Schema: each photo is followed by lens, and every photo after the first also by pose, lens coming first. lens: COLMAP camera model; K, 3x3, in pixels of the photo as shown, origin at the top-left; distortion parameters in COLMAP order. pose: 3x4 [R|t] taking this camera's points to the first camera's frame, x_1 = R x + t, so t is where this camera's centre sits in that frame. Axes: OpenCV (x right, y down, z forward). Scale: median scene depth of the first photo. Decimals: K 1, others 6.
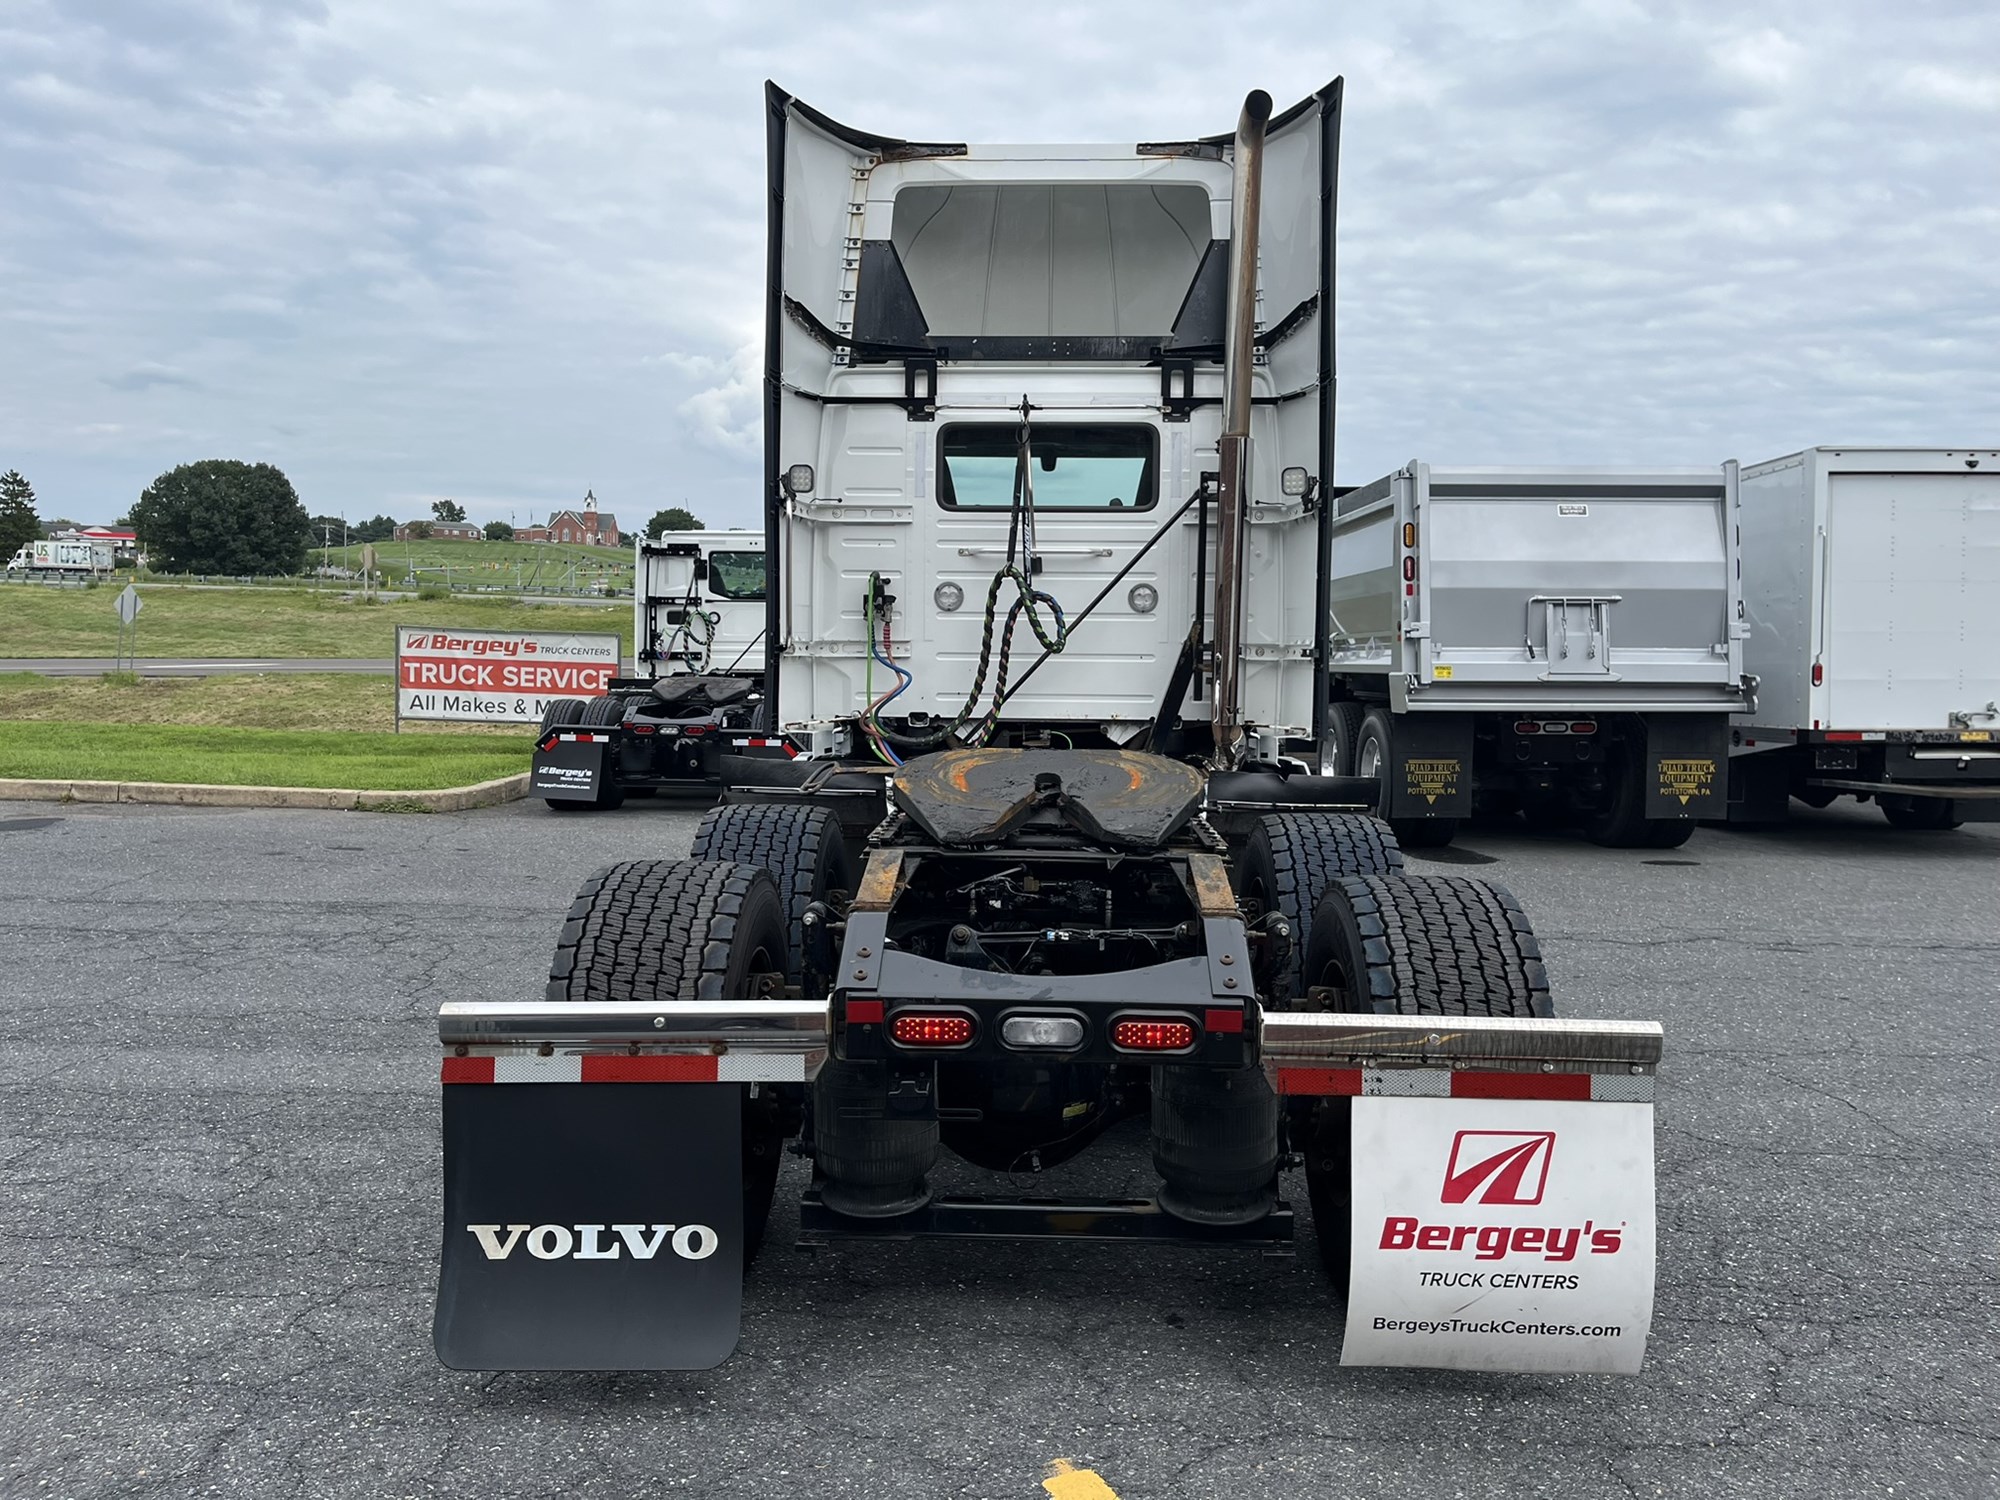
lens RADIAL K [[1490.7, 0, 994.4], [0, 1490.7, 745.5], [0, 0, 1]] dist [0.074959, -0.099983]
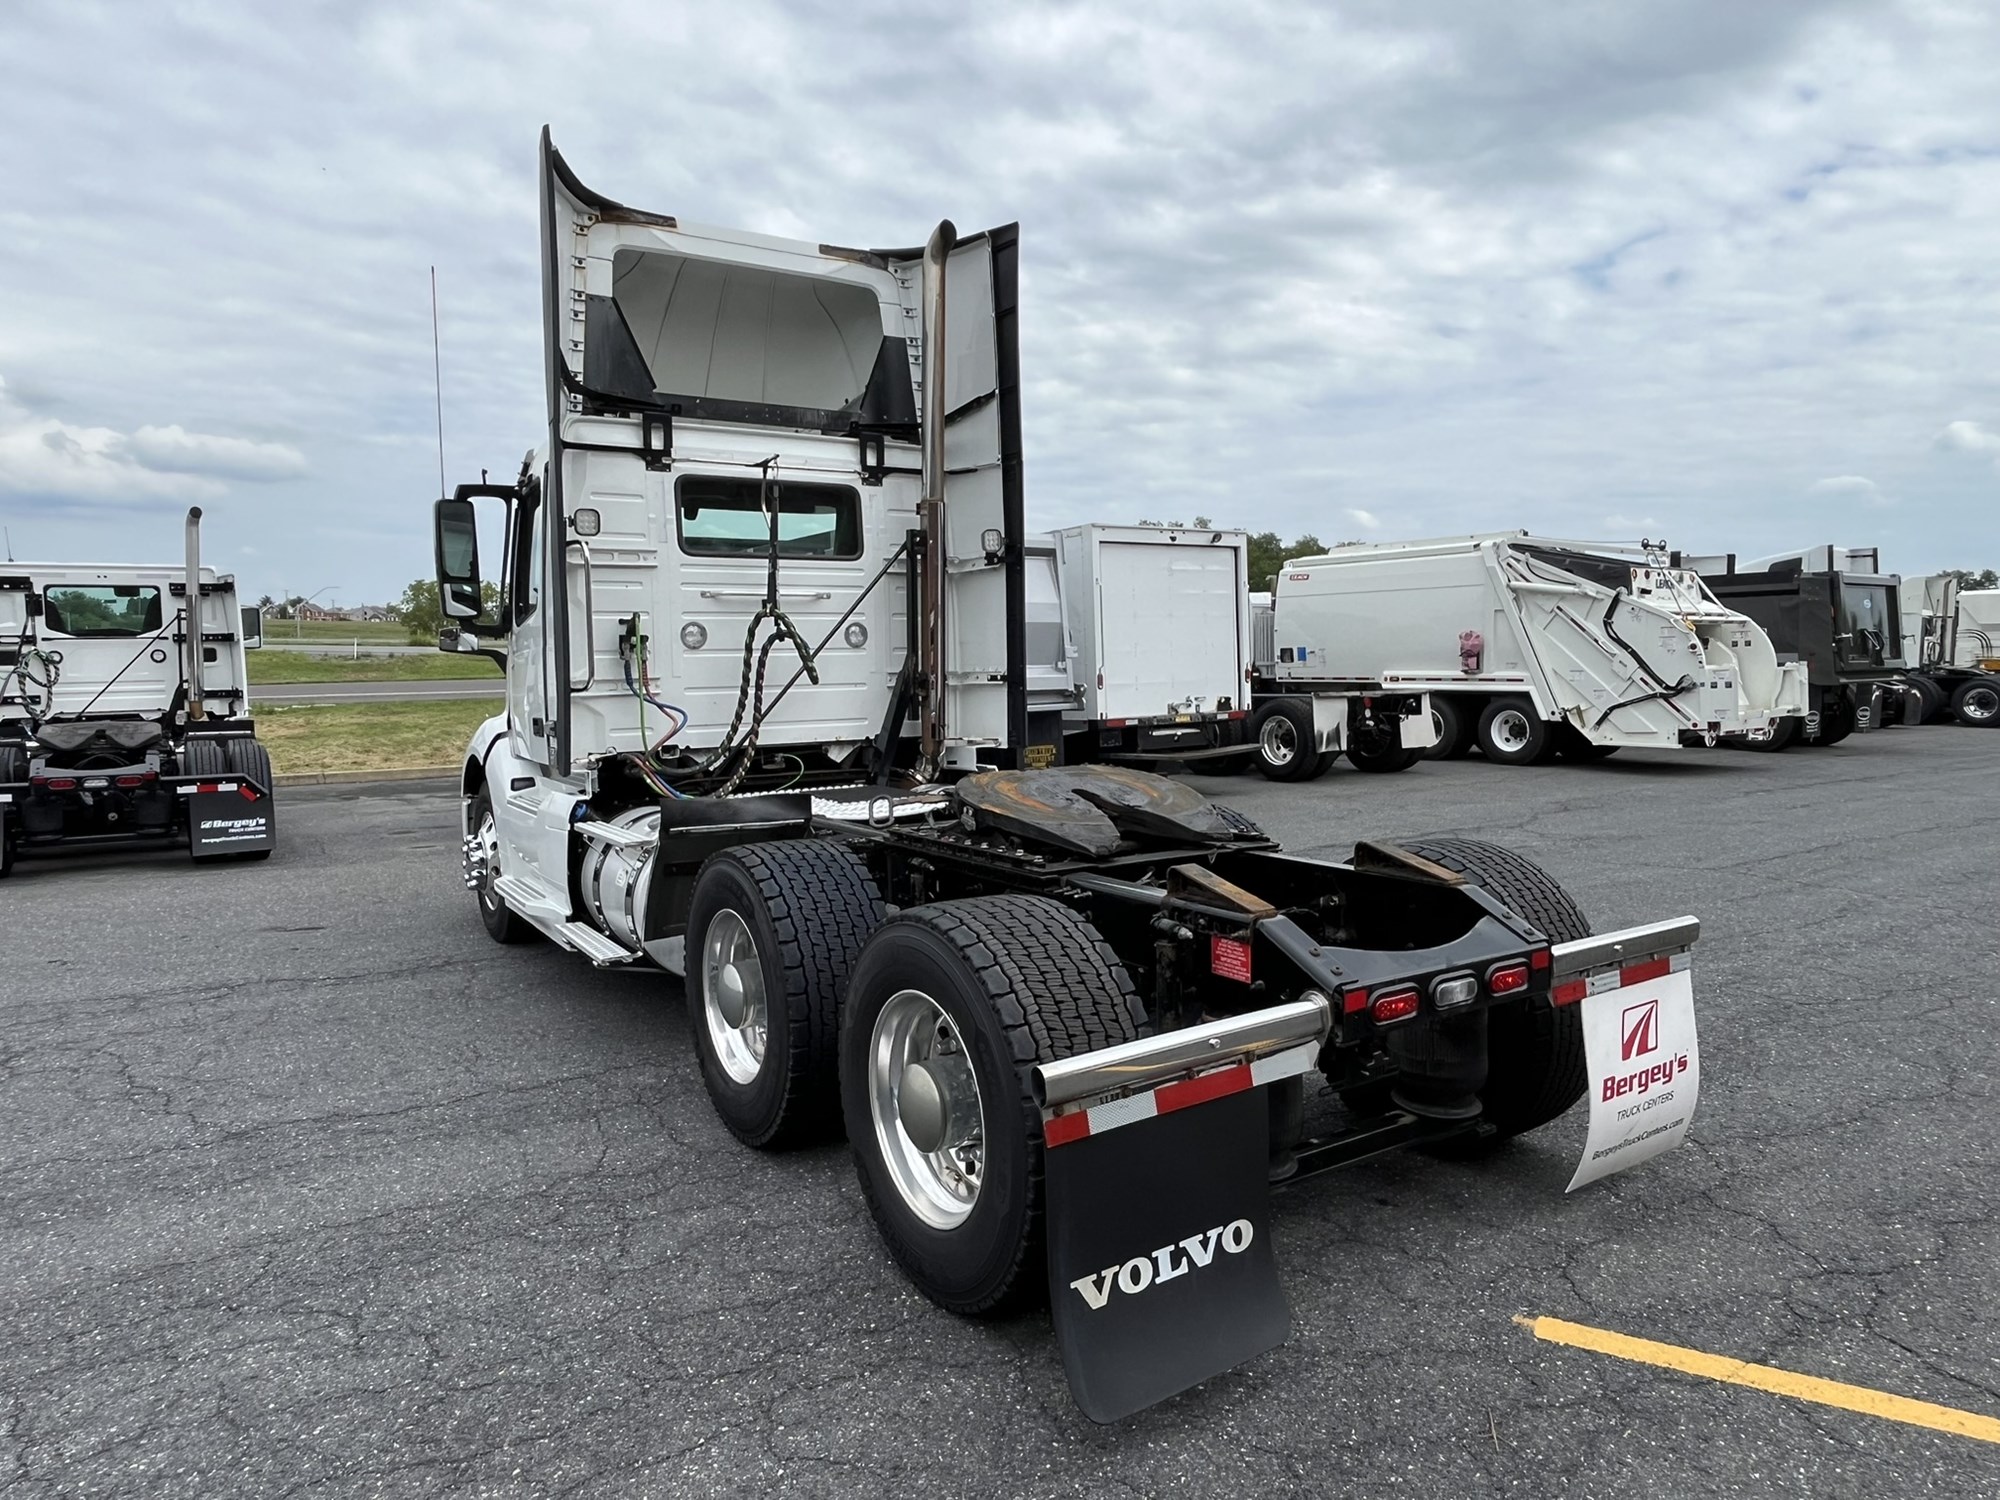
lens RADIAL K [[1230.0, 0, 962.5], [0, 1230.0, 755.1], [0, 0, 1]] dist [0.003848, -0.000470]
pose [[0.831300, -0.066022, 0.551890, -0.373935], [0.062446, 0.997728, 0.025295, -0.025014], [-0.552306, 0.013435, 0.833533, 0.158939]]
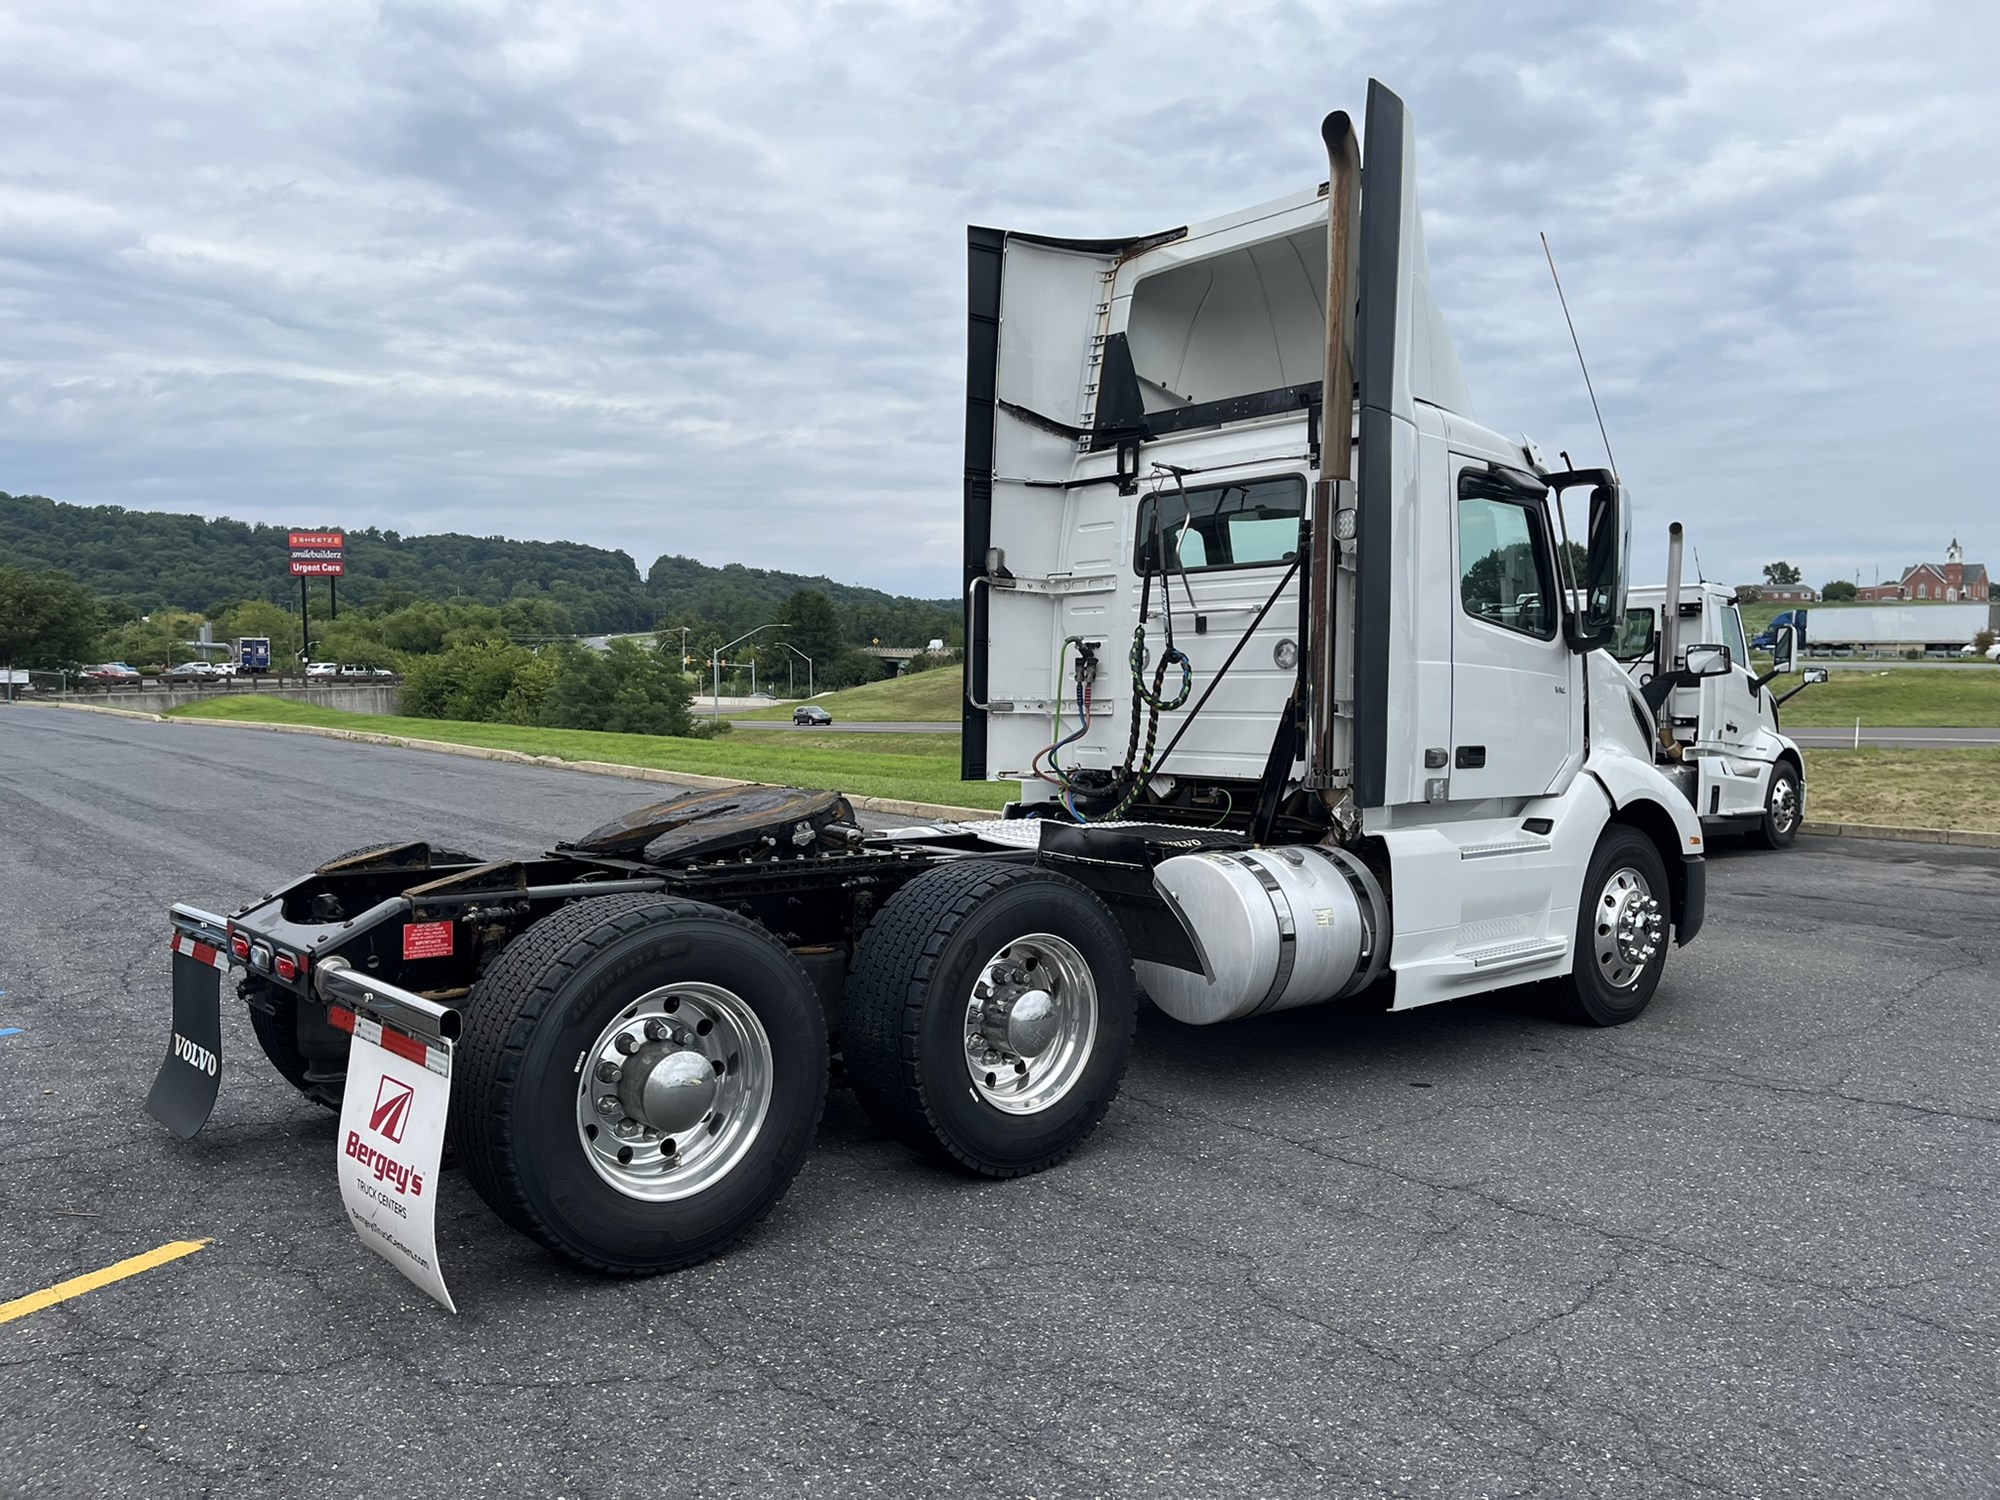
lens RADIAL K [[1502.4, 0, 1019.9], [0, 1502.4, 758.6], [0, 0, 1]] dist [0.124147, -0.150860]
pose [[0.689145, 0.026334, -0.724145, 0.702621], [-0.054145, 0.998417, -0.015219, -0.007712], [0.722598, 0.049697, 0.689480, 0.211906]]
